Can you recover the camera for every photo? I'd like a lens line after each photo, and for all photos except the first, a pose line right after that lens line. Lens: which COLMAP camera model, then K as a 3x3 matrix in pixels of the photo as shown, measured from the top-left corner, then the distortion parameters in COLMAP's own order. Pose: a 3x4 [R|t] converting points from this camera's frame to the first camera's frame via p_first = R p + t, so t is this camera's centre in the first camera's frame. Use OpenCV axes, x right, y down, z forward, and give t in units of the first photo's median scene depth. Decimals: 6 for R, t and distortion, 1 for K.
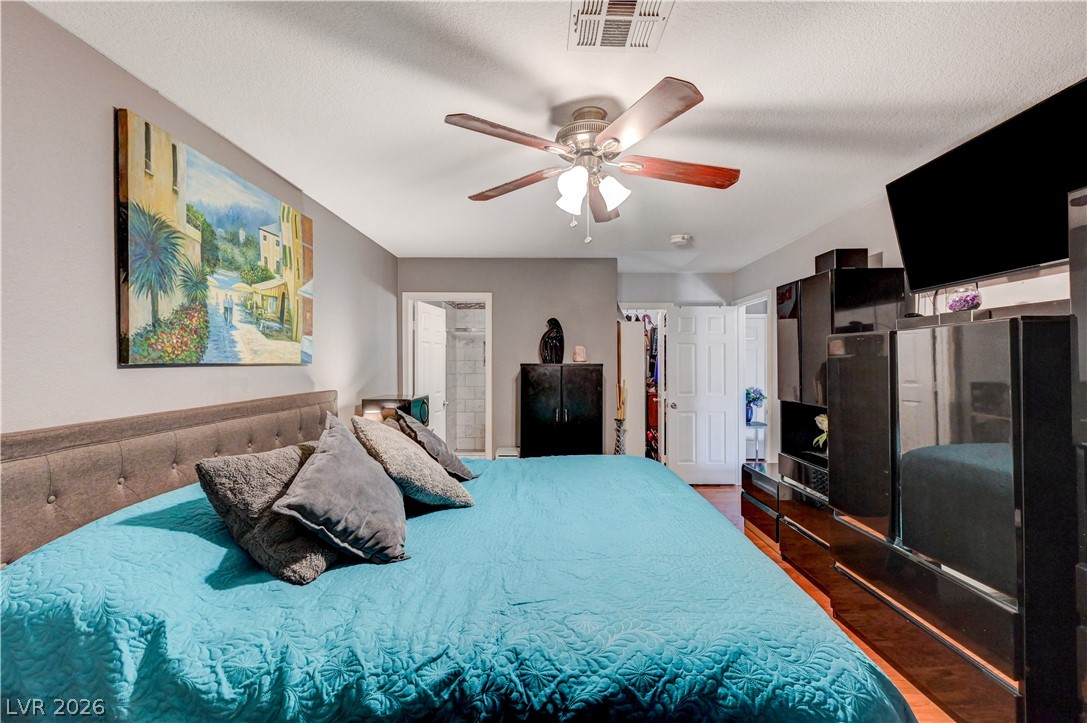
lens RADIAL K [[468.1, 0, 548.3], [0, 468.1, 363.1], [0, 0, 1]] dist [-0.001971, 0.000507]
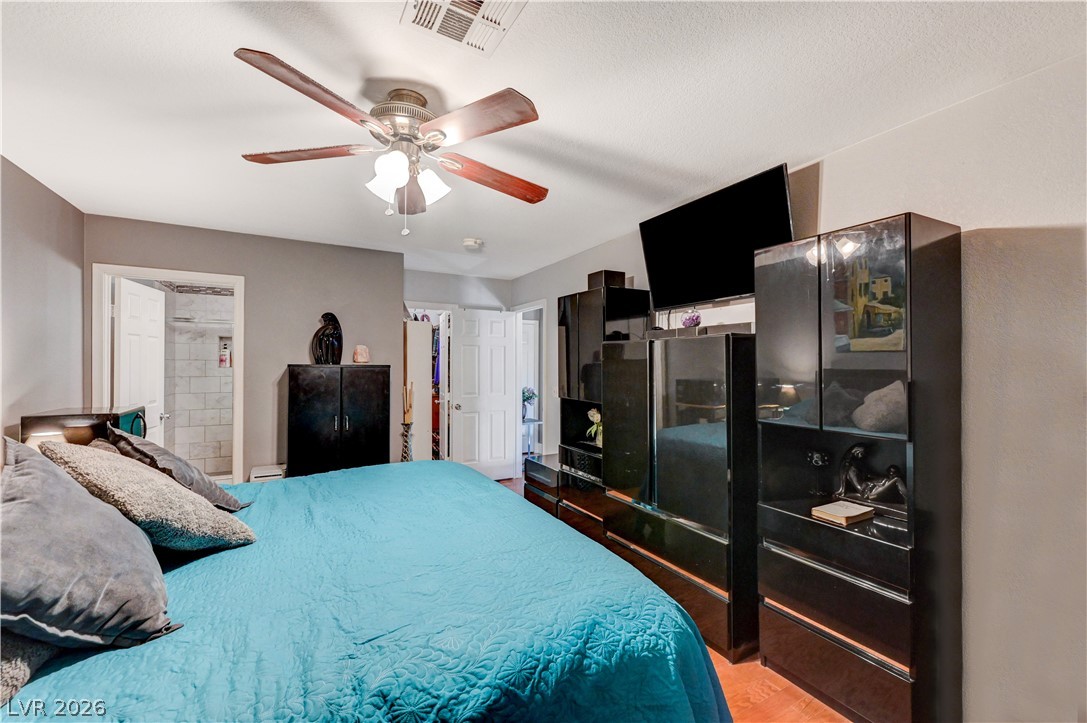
lens RADIAL K [[468.1, 0, 566.7], [0, 468.1, 363.2], [0, 0, 1]] dist [-0.001971, 0.000507]
pose [[0.855834, 0.006329, 0.517212, -0.118196], [-0.005219, 0.999980, -0.003600, -0.000818], [-0.517225, 0.000381, 0.855850, 0.036905]]
